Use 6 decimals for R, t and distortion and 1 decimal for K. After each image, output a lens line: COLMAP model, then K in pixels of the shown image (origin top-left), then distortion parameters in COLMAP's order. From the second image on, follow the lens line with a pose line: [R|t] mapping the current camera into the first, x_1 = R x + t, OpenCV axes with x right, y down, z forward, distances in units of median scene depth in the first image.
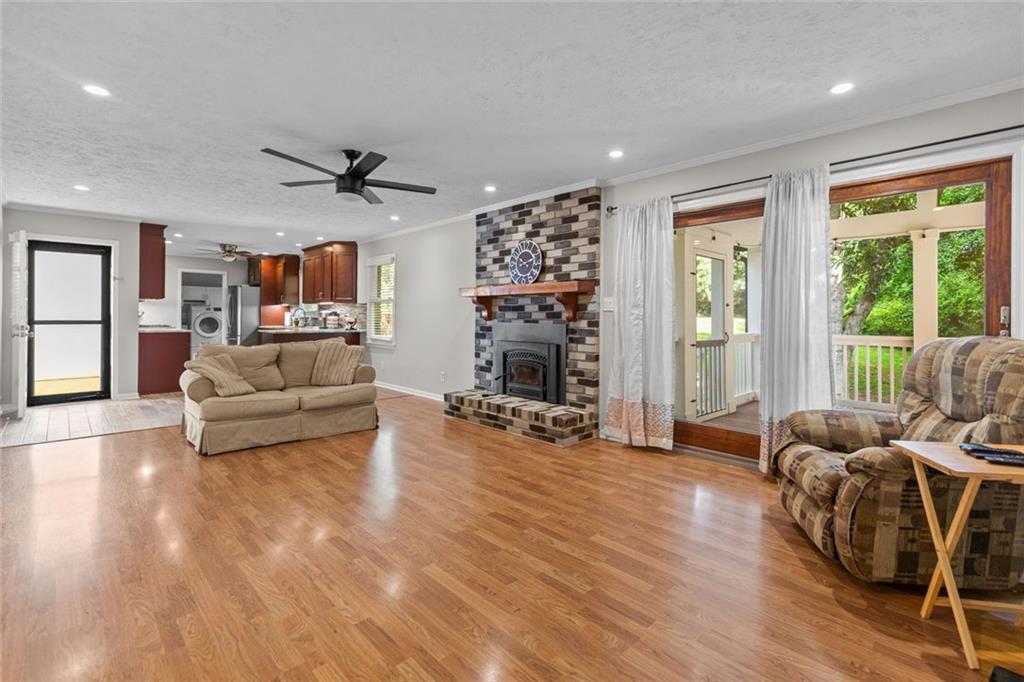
lens RADIAL K [[471.3, 0, 522.5], [0, 471.3, 315.7], [0, 0, 1]] dist [0.011605, -0.001394]
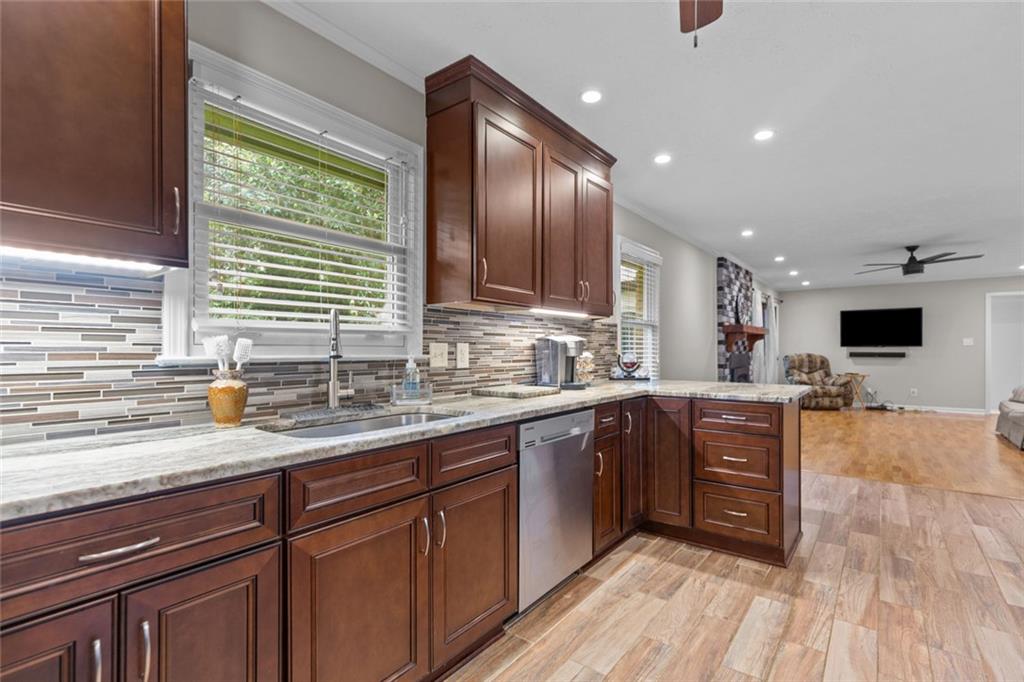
lens RADIAL K [[471.3, 0, 527.3], [0, 471.3, 348.9], [0, 0, 1]] dist [0.011605, -0.001394]
pose [[-0.156783, -0.003770, 0.987626, -1.307148], [-0.001046, 0.999993, 0.003651, -0.004148], [-0.987633, -0.000461, -0.156786, 1.900333]]
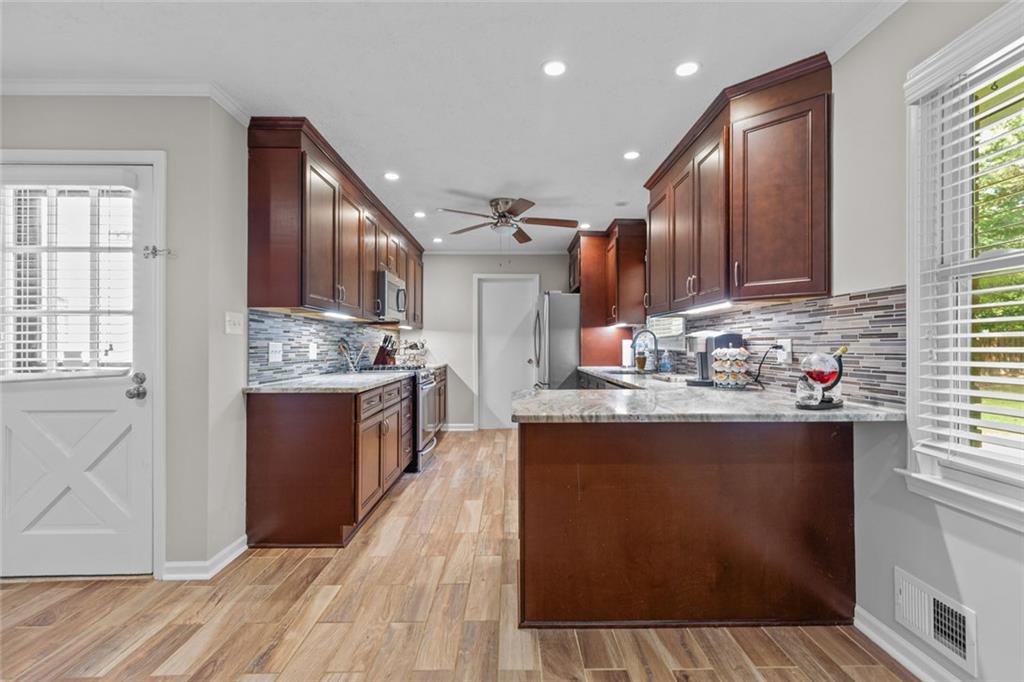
lens RADIAL K [[471.3, 0, 513.2], [0, 471.3, 338.8], [0, 0, 1]] dist [0.011605, -0.001394]
pose [[0.722107, -0.016212, -0.691592, -0.504142], [0.004493, 0.999814, -0.018745, 0.000597], [0.691767, 0.010429, 0.722045, 1.178620]]
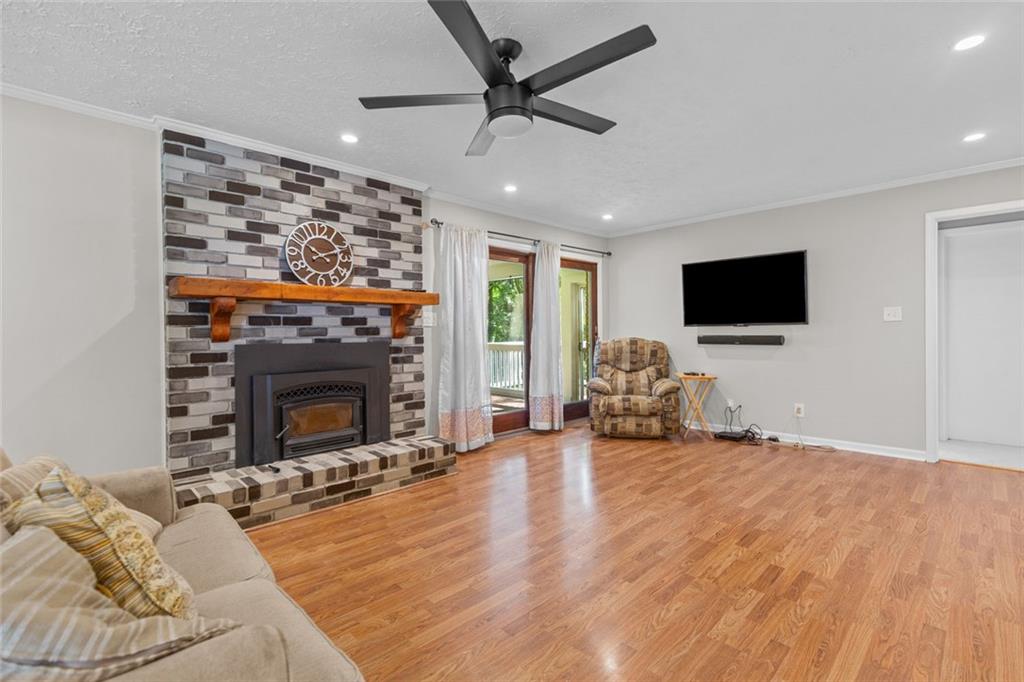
lens RADIAL K [[471.3, 0, 522.5], [0, 471.3, 335.9], [0, 0, 1]] dist [0.011605, -0.001394]
pose [[-0.019567, -0.013238, 0.999721, -0.703105], [0.007216, 0.999884, 0.013381, -0.001684], [-0.999783, 0.007476, -0.019469, 0.742327]]
